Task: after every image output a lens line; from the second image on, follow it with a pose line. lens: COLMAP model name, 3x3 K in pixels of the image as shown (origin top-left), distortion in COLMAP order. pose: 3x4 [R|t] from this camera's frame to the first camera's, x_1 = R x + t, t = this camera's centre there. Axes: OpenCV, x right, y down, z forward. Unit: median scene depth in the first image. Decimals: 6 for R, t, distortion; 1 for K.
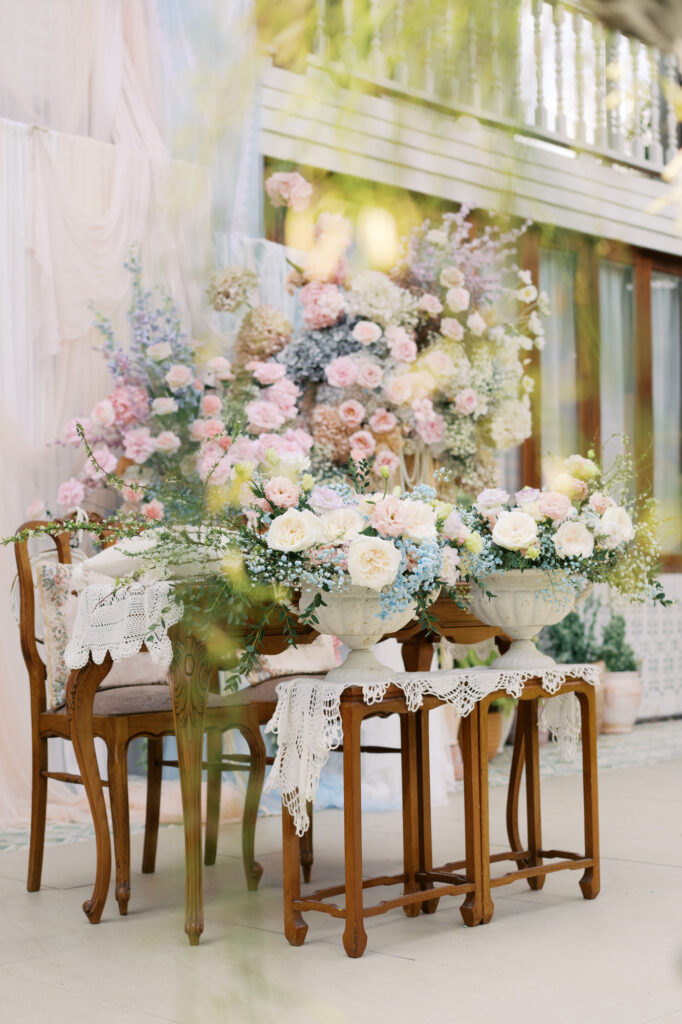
lens RADIAL K [[1644.0, 0, 343.2], [0, 1644.0, 532.8], [0, 0, 1]] dist [-0.042222, 0.033552]
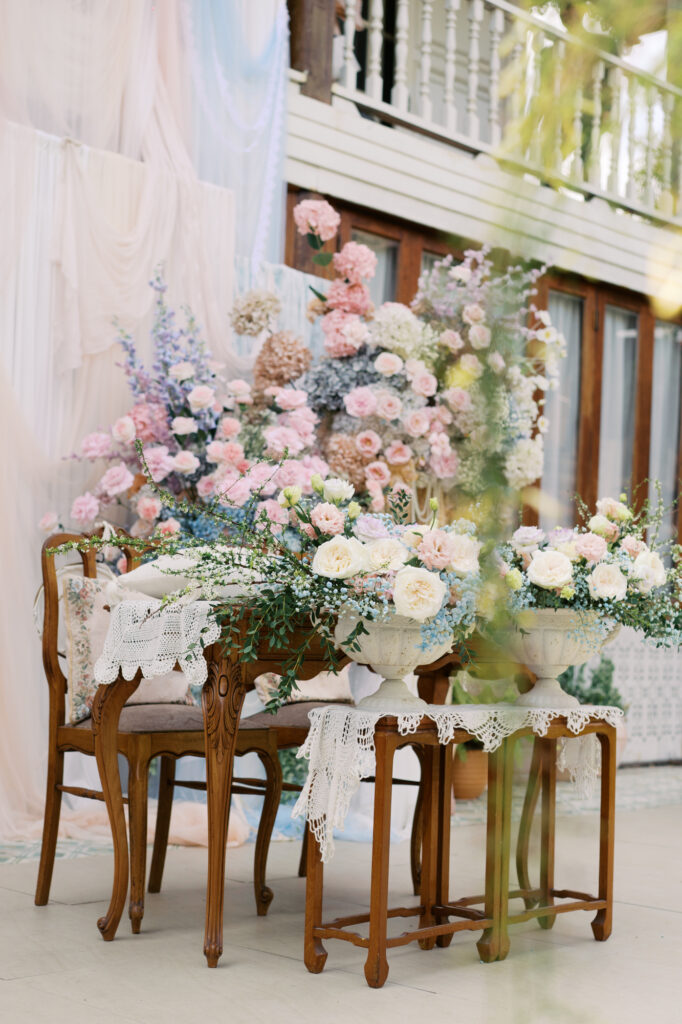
lens RADIAL K [[1644.0, 0, 343.2], [0, 1644.0, 532.8], [0, 0, 1]] dist [-0.042222, 0.033552]
pose [[0.998249, 0.055096, 0.021503, -0.040718], [-0.054694, 0.998325, -0.018858, 0.001944], [-0.022506, 0.017649, 0.999591, -0.001701]]
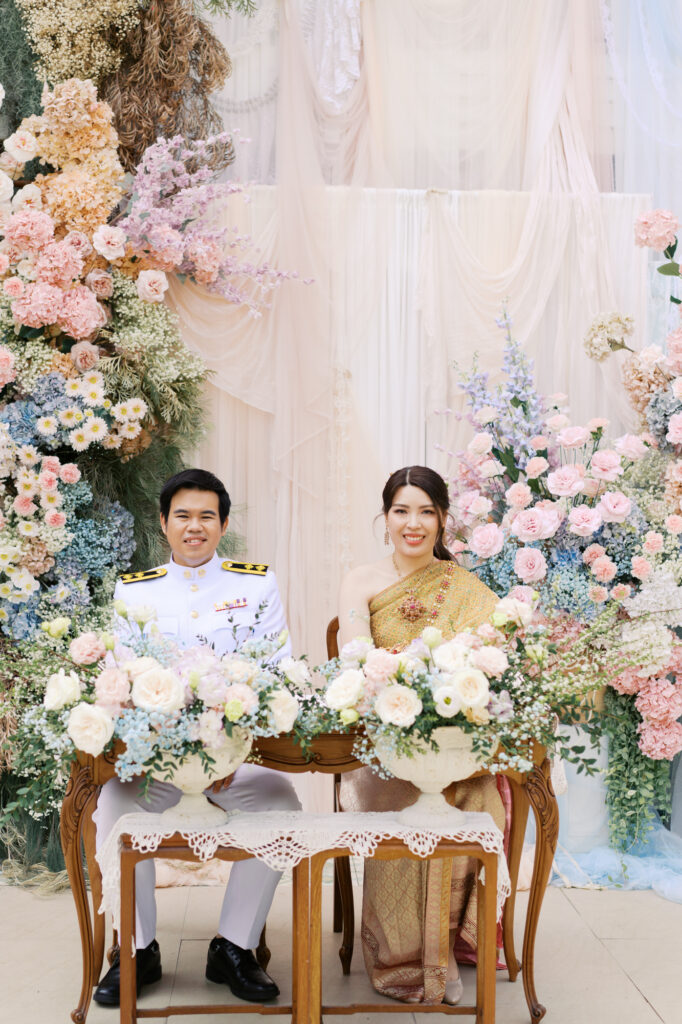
lens RADIAL K [[1614.7, 0, 341.0], [0, 1614.7, 512.0], [0, 0, 1]] dist [0.052972, -0.042866]
pose [[0.742059, 0.035182, -0.669411, 0.668653], [0.001555, 0.998529, 0.054203, -0.142382], [0.670333, -0.041263, 0.740912, 0.269463]]
